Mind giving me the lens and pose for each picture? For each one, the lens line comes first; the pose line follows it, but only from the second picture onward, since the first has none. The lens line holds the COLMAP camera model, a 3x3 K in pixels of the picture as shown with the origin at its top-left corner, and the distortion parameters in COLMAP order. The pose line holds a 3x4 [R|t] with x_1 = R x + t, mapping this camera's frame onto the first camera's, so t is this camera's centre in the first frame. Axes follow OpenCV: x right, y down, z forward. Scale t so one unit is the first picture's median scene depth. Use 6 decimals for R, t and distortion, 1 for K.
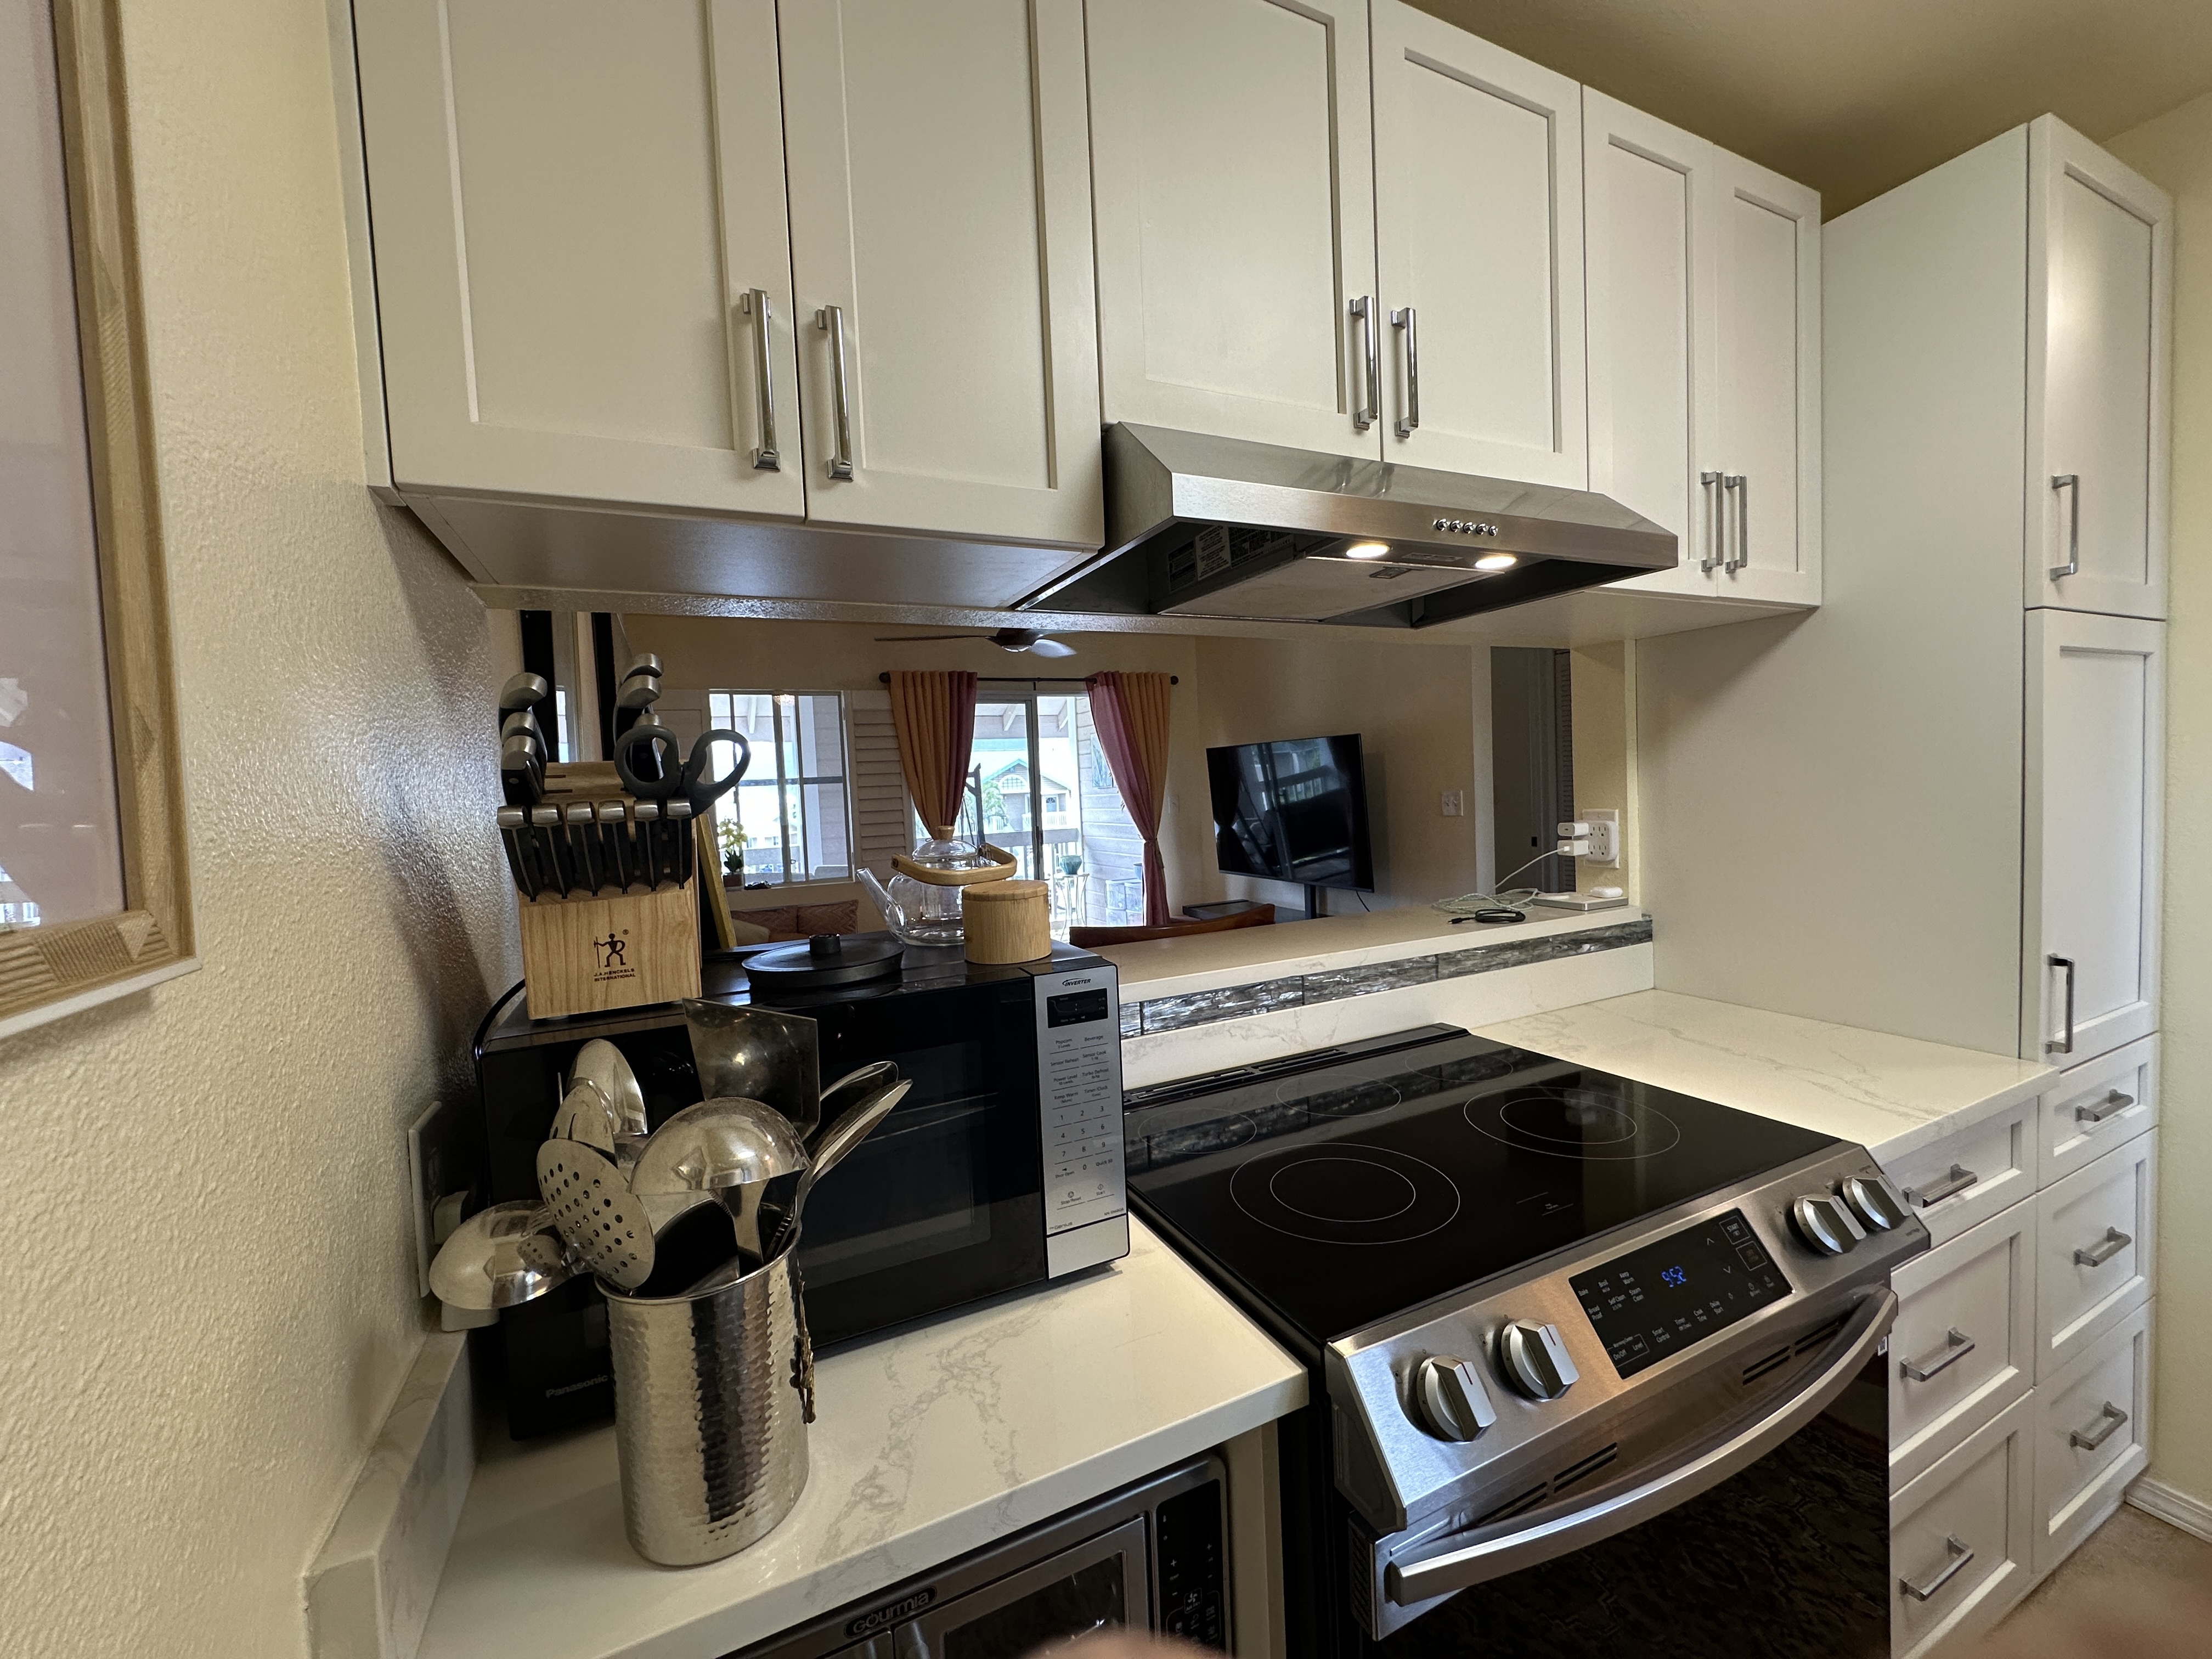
lens RADIAL K [[886.1, 0, 1110.9], [0, 886.1, 827.0], [0, 0, 1]] dist [-0.005365, 0.001098]
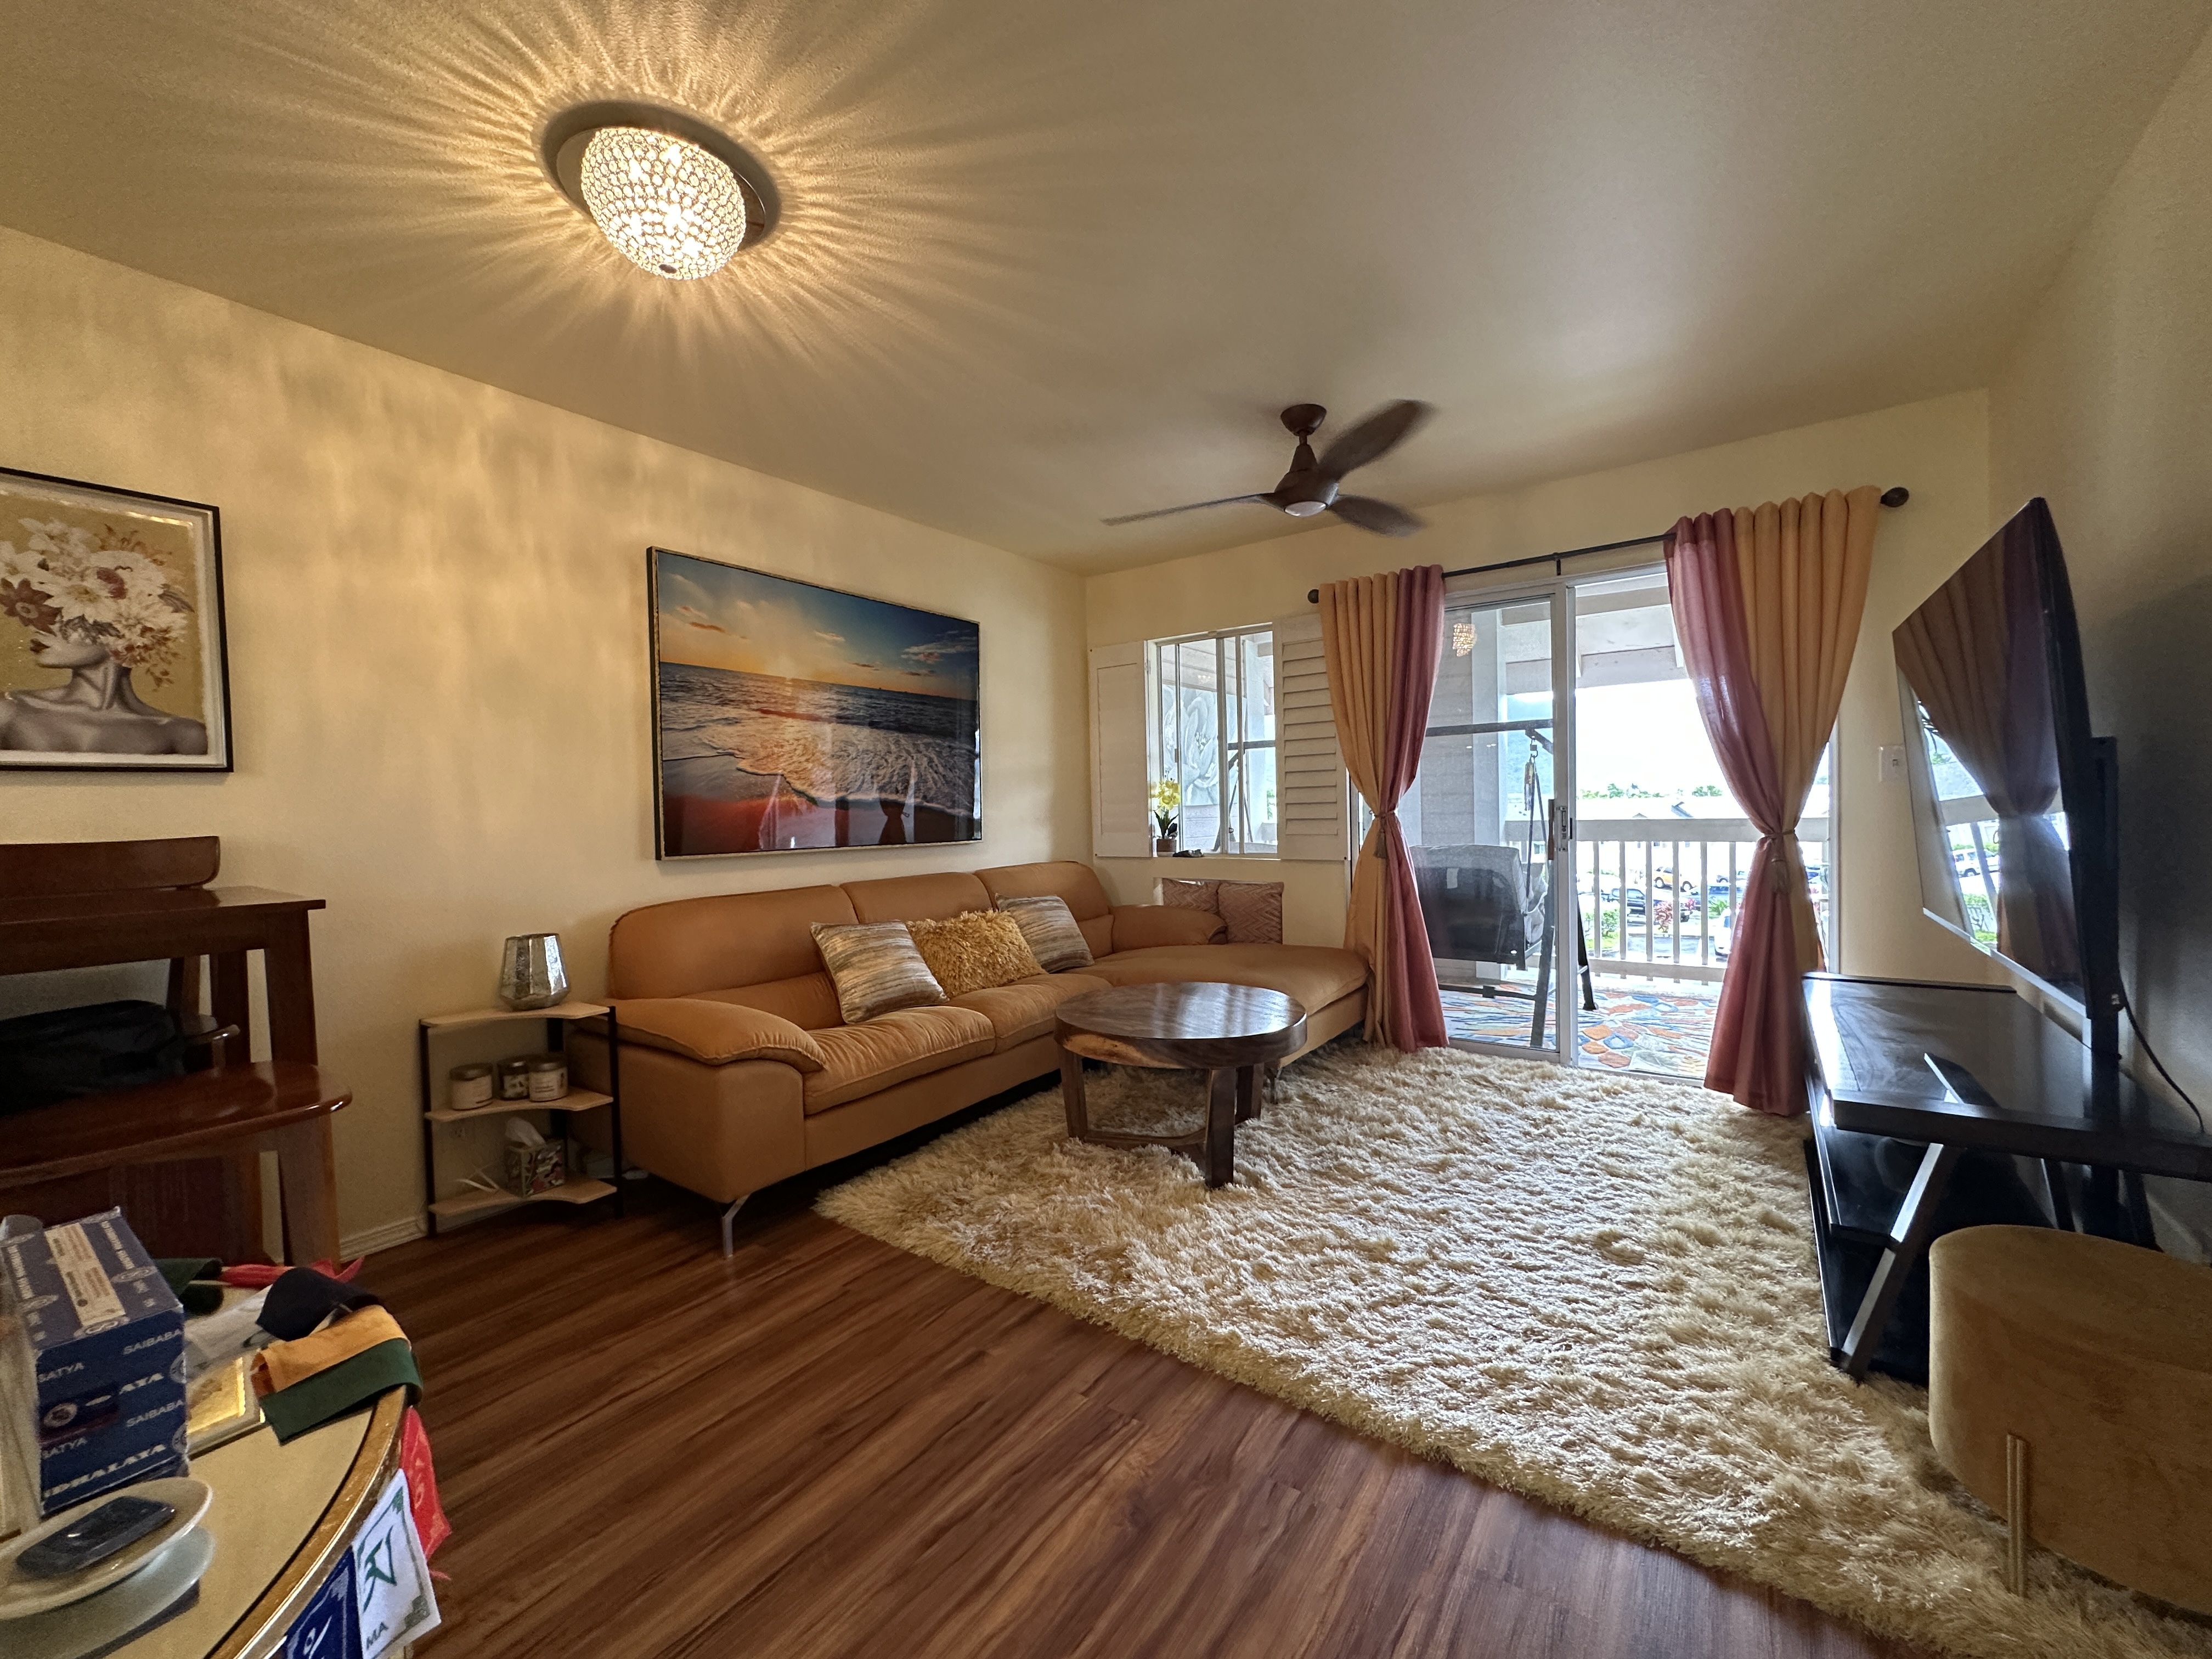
lens RADIAL K [[886.1, 0, 1103.0], [0, 886.1, 829.7], [0, 0, 1]] dist [-0.005365, 0.001098]
pose [[0.482021, 0.051399, -0.874651, 0.330375], [-0.038843, 0.998550, 0.037273, 0.011033], [0.875298, 0.016008, 0.483318, 0.457351]]
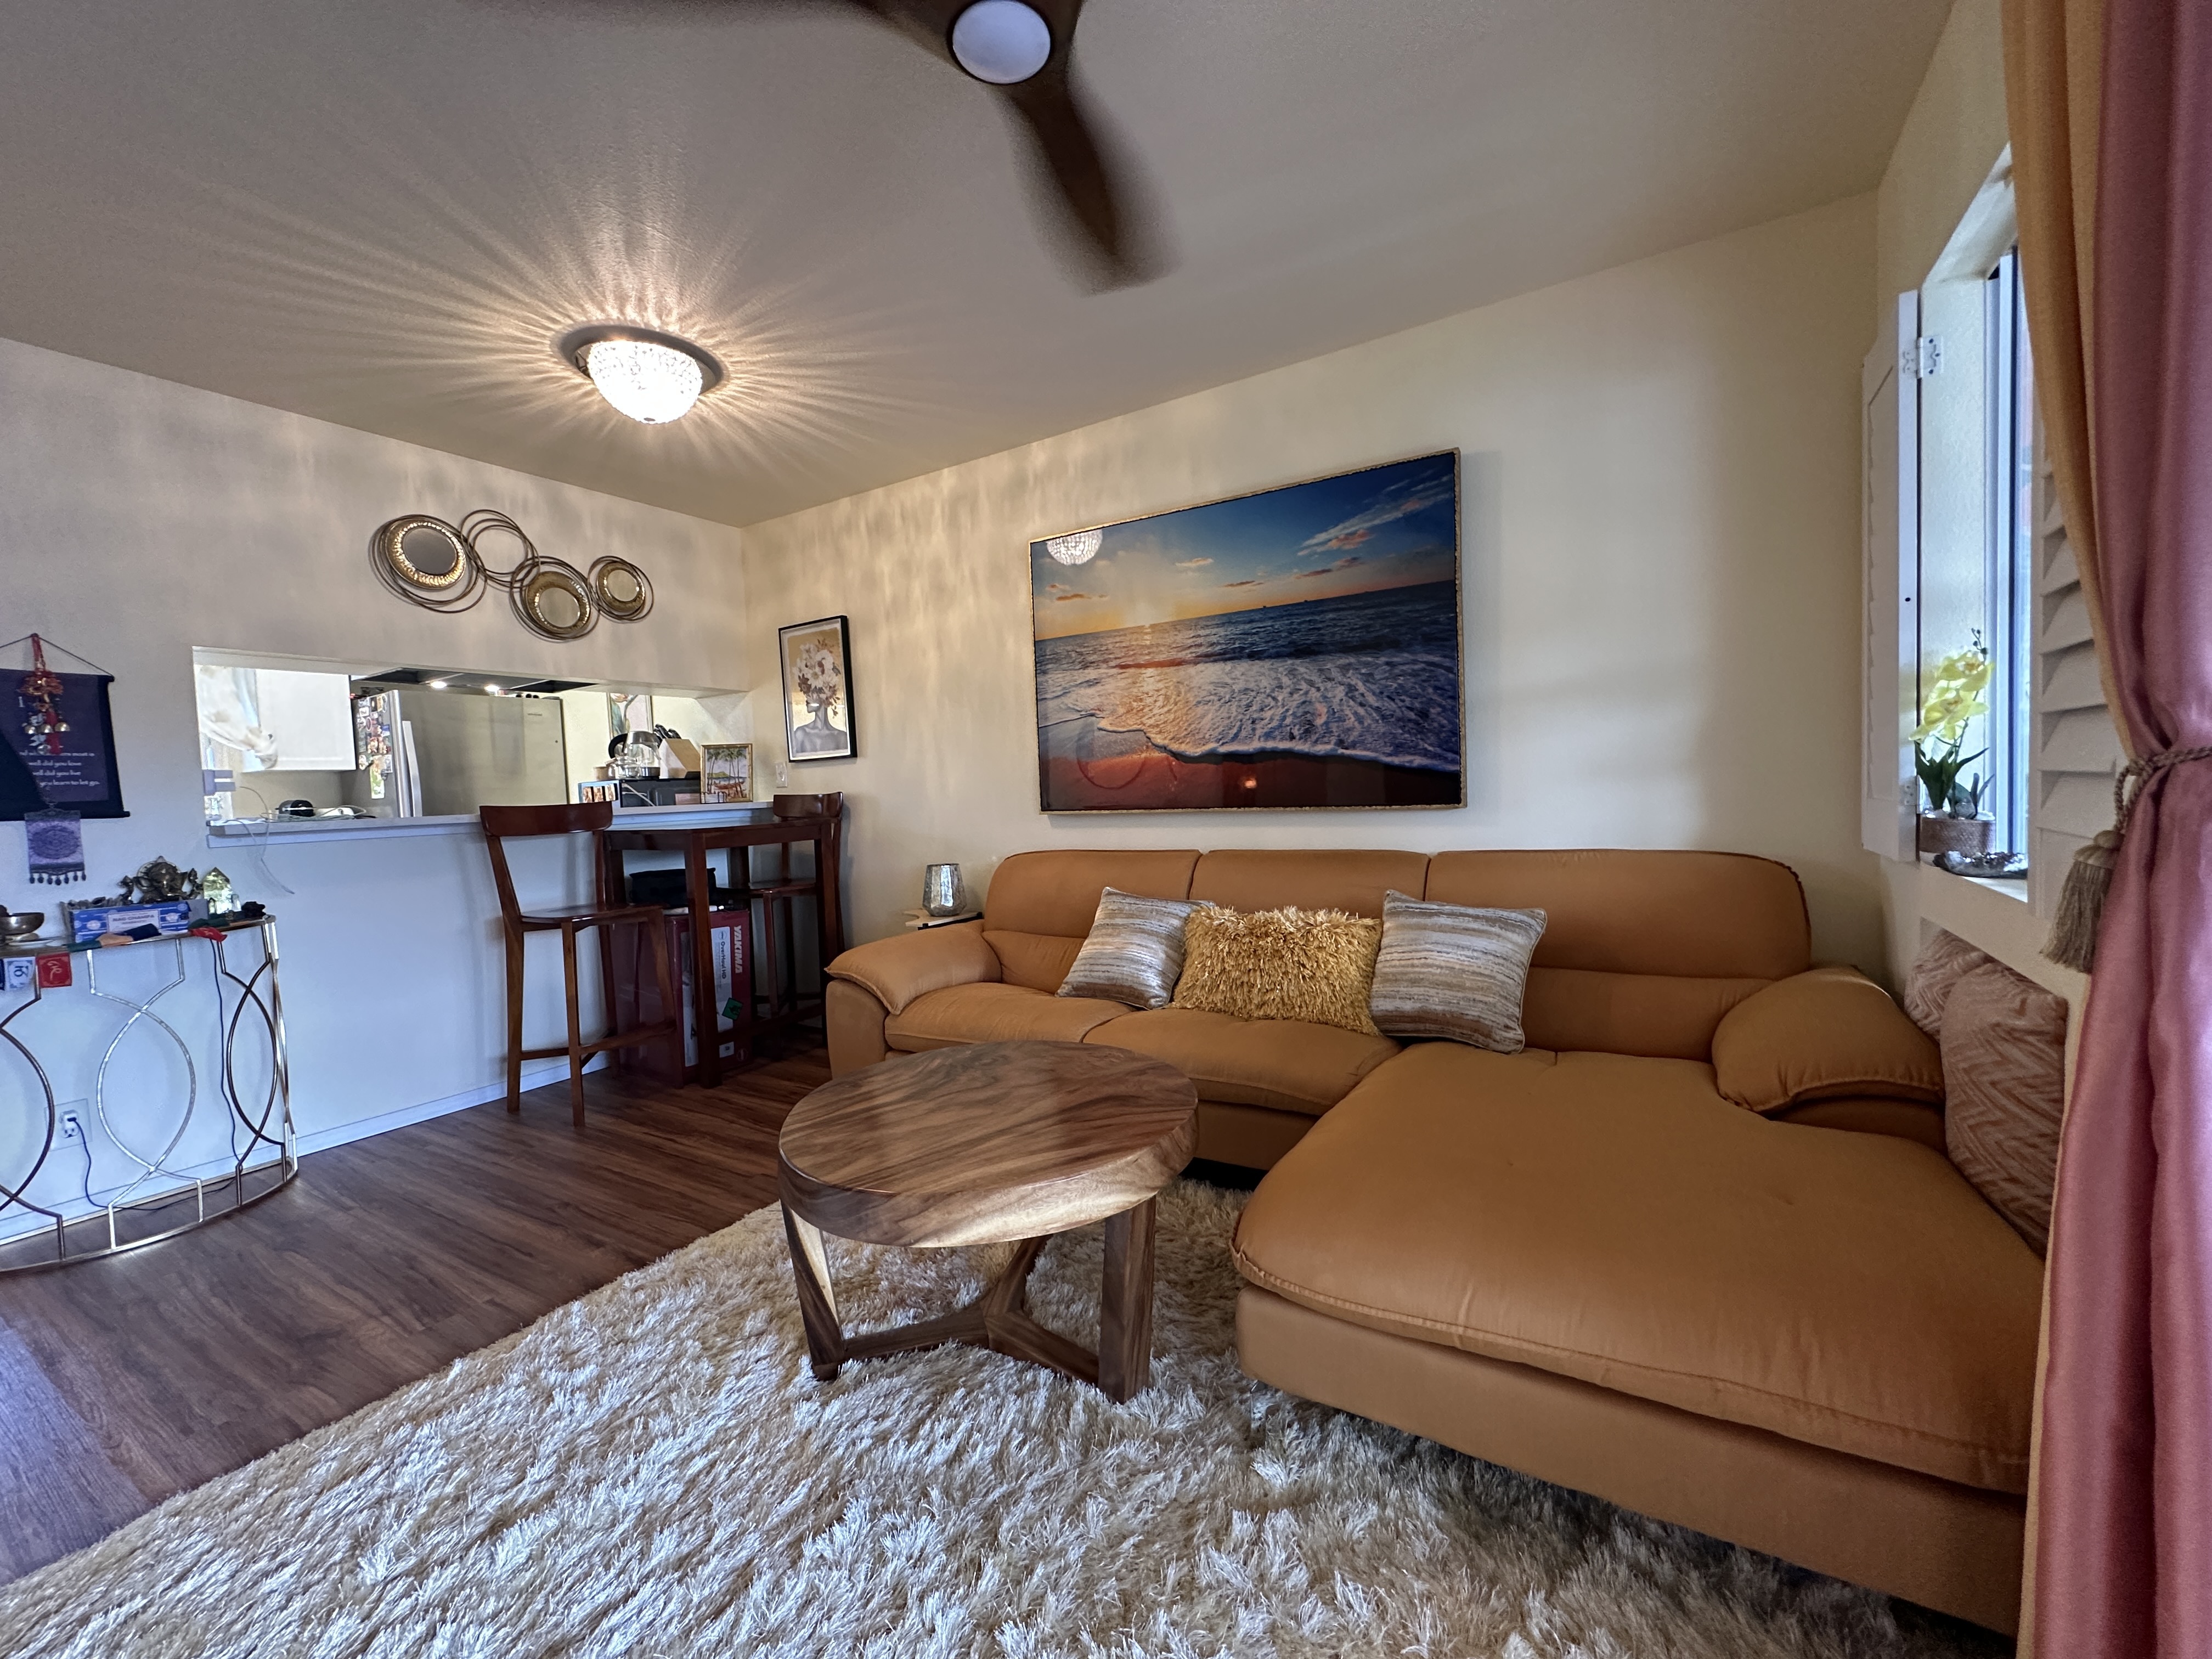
lens RADIAL K [[886.1, 0, 1107.1], [0, 886.1, 830.5], [0, 0, 1]] dist [-0.005365, 0.001098]
pose [[-0.835740, 0.103344, -0.539313, 0.025968], [0.049779, 0.992345, 0.113015, 0.003048], [0.546864, 0.067605, -0.834487, 1.035803]]
